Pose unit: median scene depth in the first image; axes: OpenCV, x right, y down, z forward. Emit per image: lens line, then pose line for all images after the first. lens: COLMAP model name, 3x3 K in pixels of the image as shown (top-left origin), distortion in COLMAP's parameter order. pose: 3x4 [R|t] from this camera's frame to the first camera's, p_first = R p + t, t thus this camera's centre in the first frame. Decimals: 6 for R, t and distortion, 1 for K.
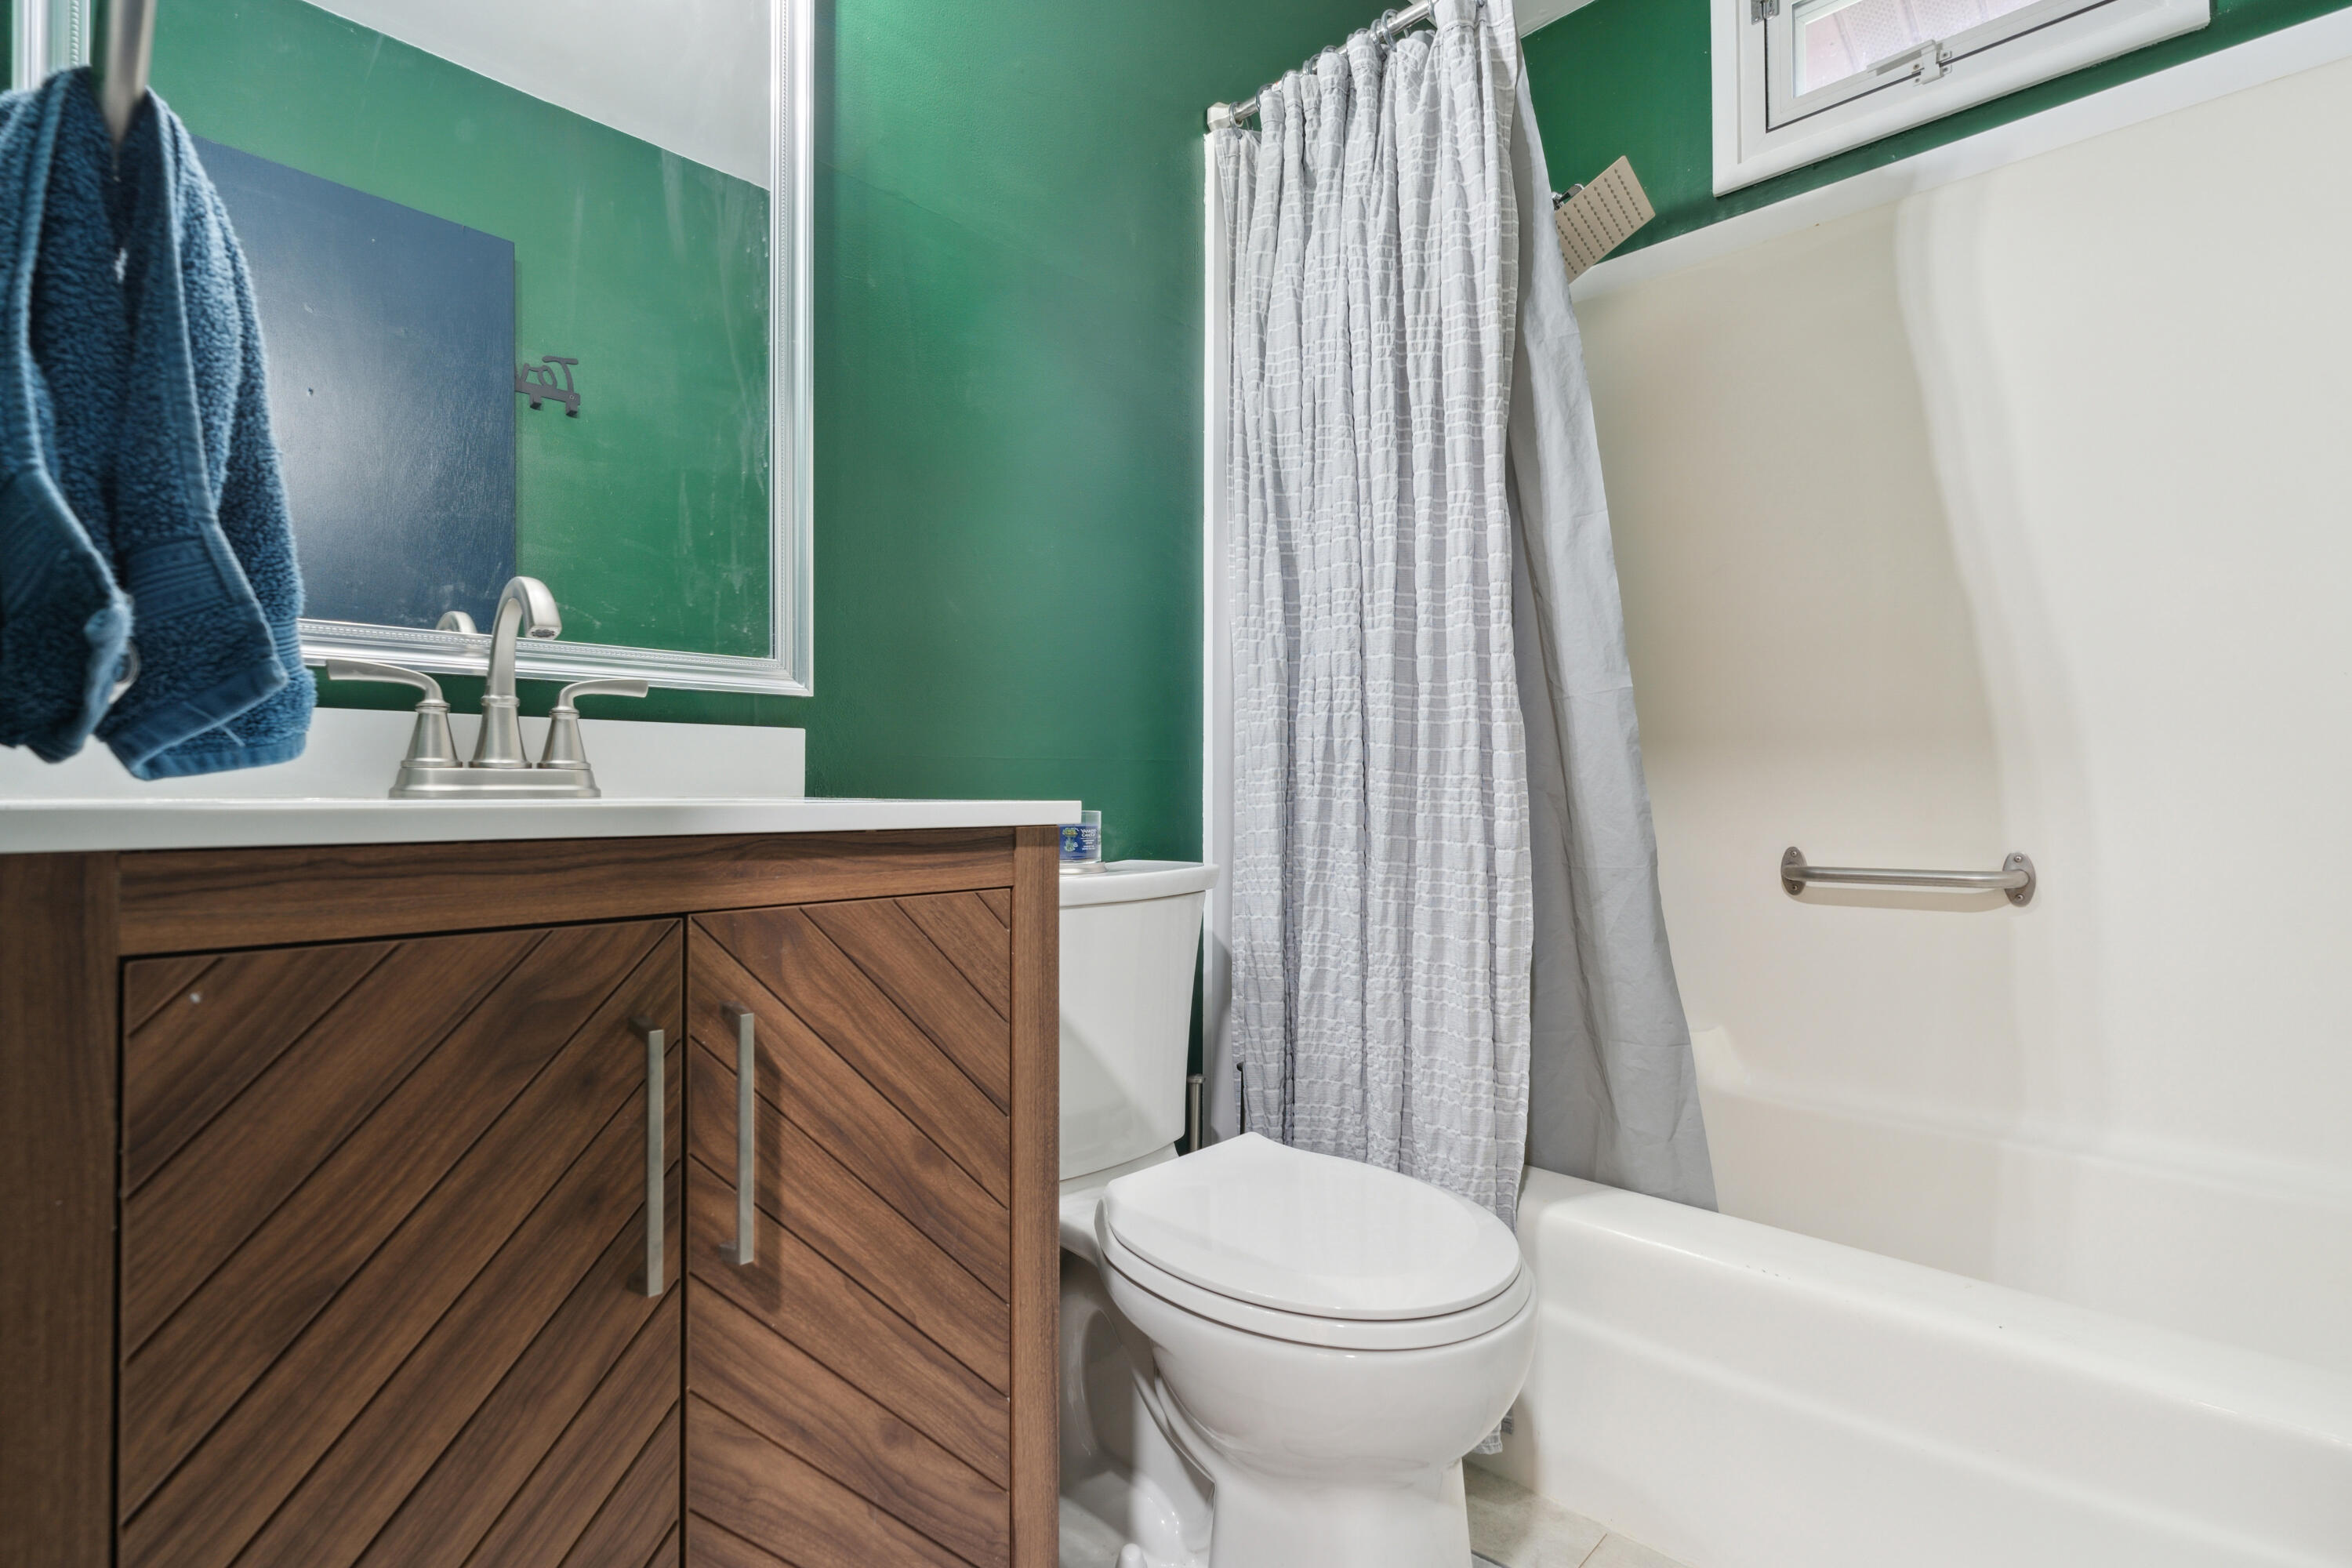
lens RADIAL K [[1078.1, 0, 1172.3], [0, 1078.1, 778.4], [0, 0, 1]] dist [0.003489, 0.000485]
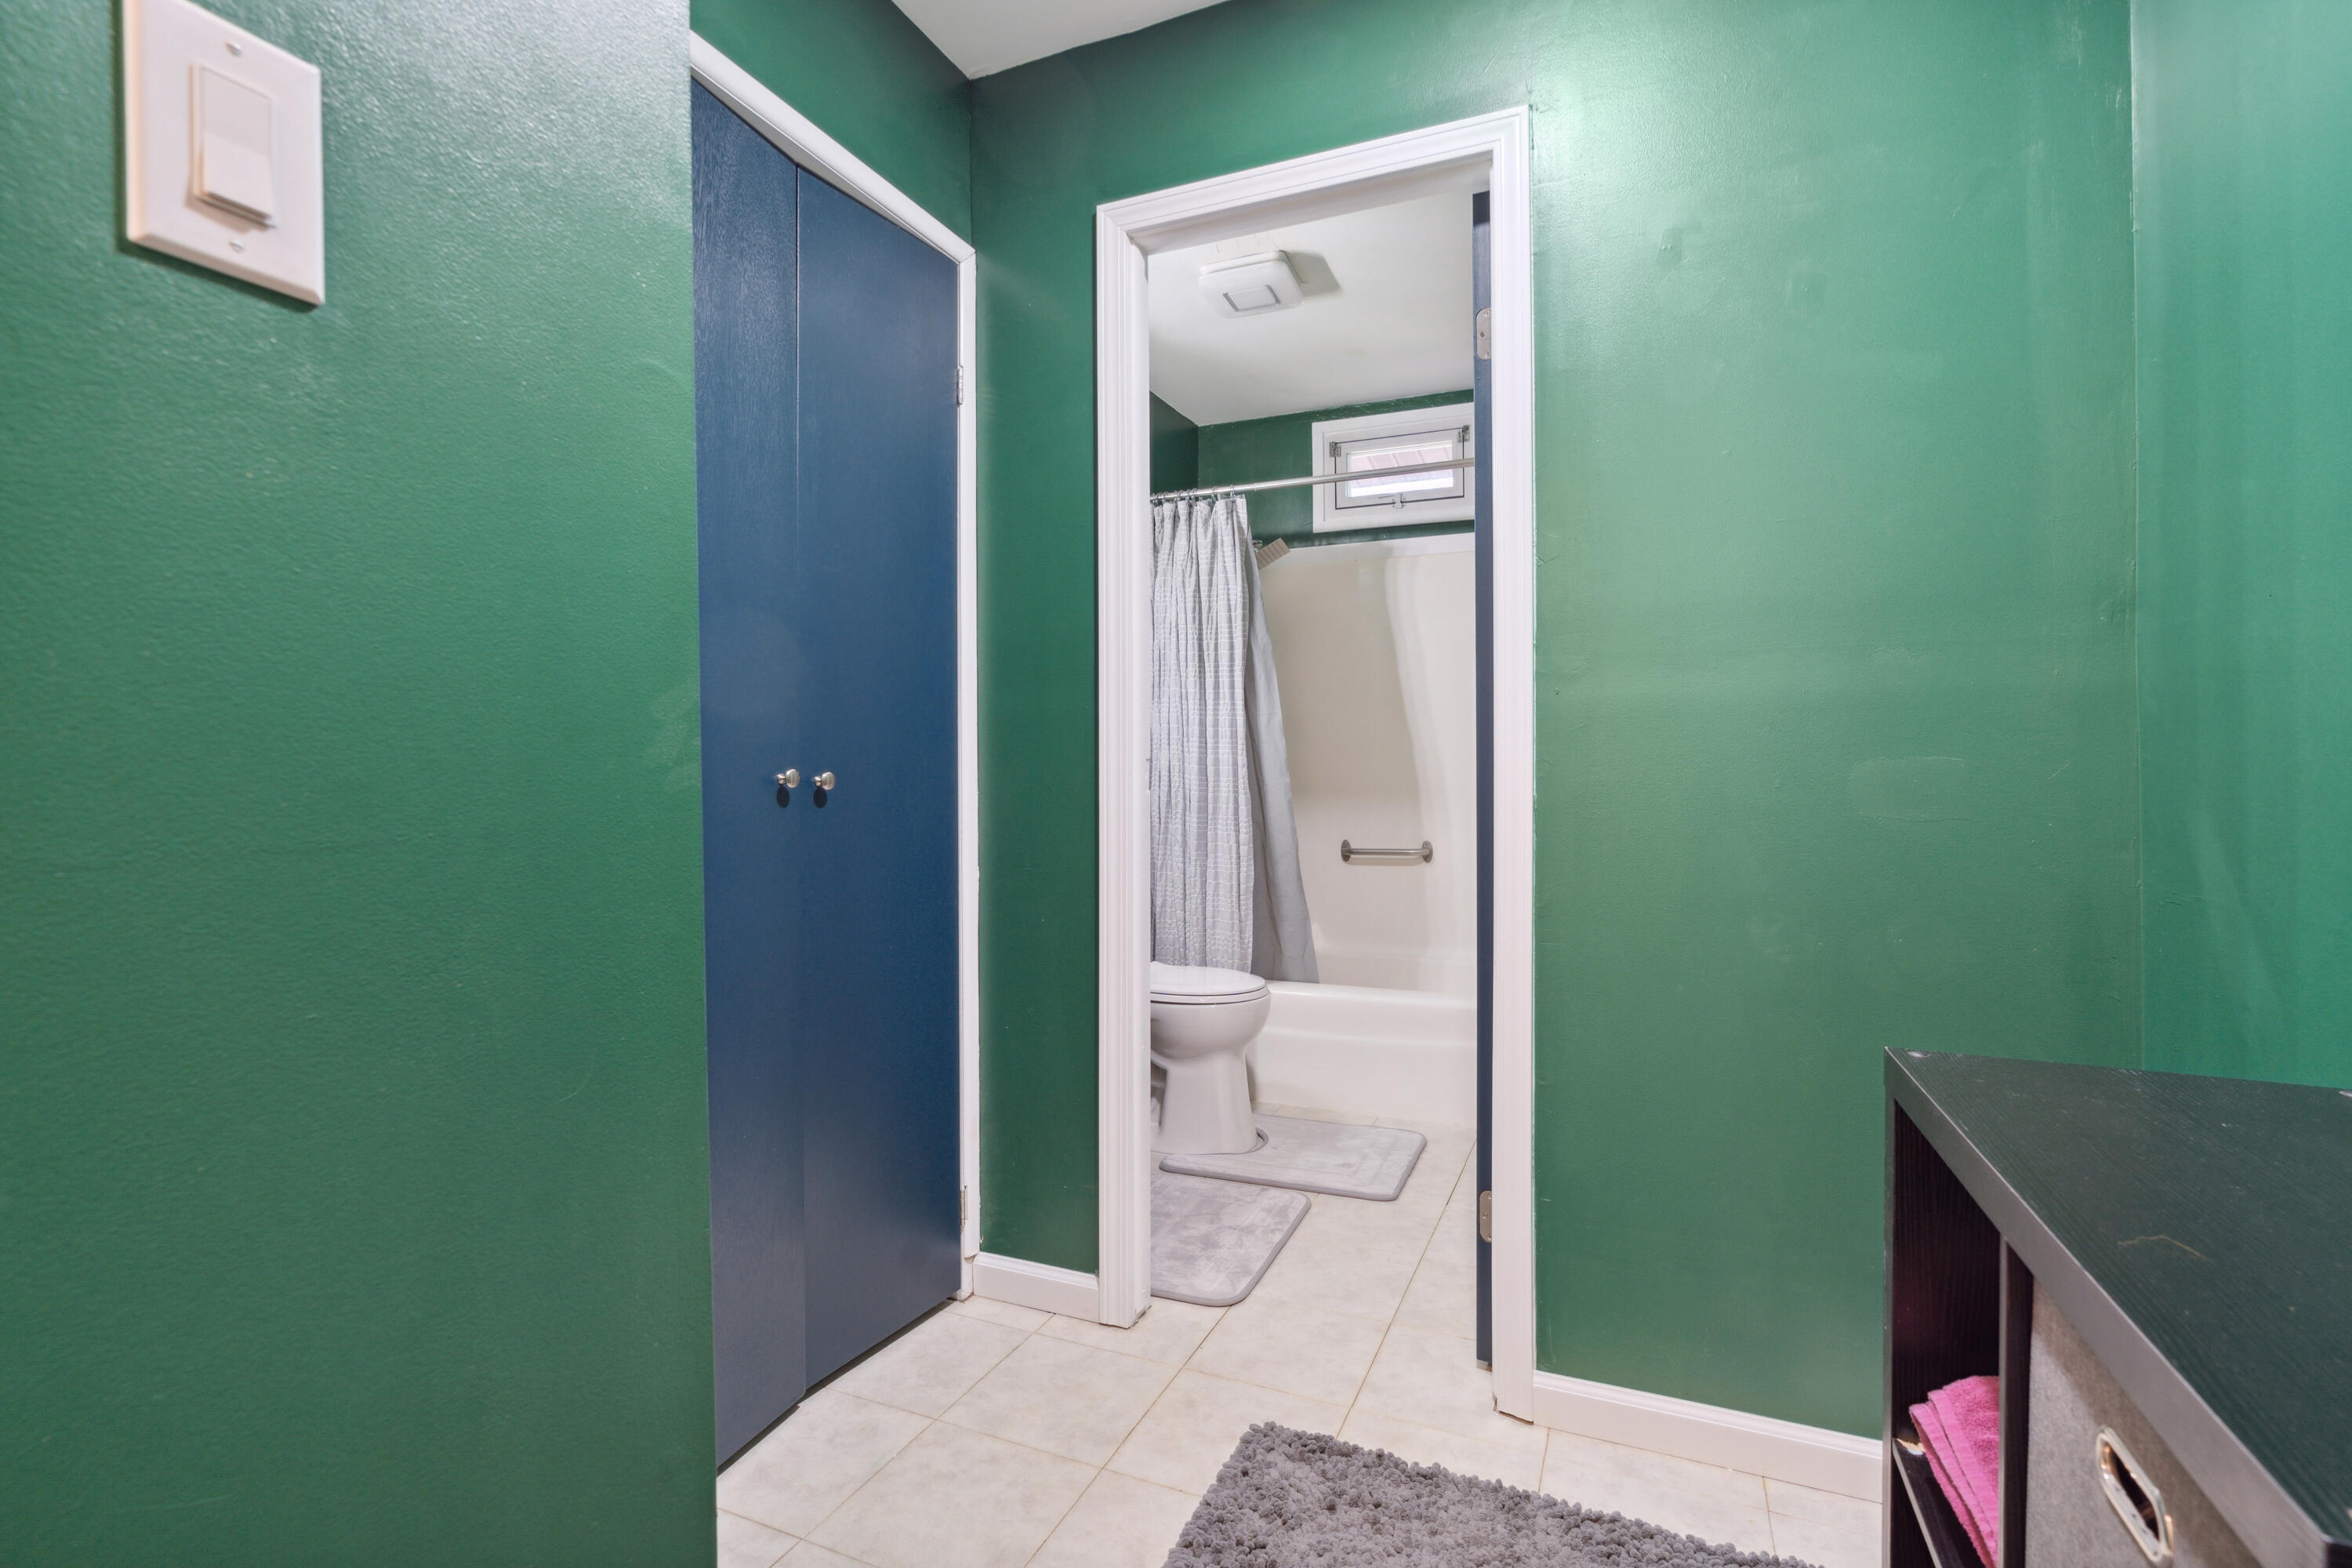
lens RADIAL K [[1078.1, 0, 1179.0], [0, 1078.1, 783.8], [0, 0, 1]] dist [0.003489, 0.000485]
pose [[0.935402, -0.005708, 0.353540, -0.688127], [-0.000400, 0.999852, 0.017200, -0.116635], [-0.353586, -0.016230, 0.935261, -1.236295]]
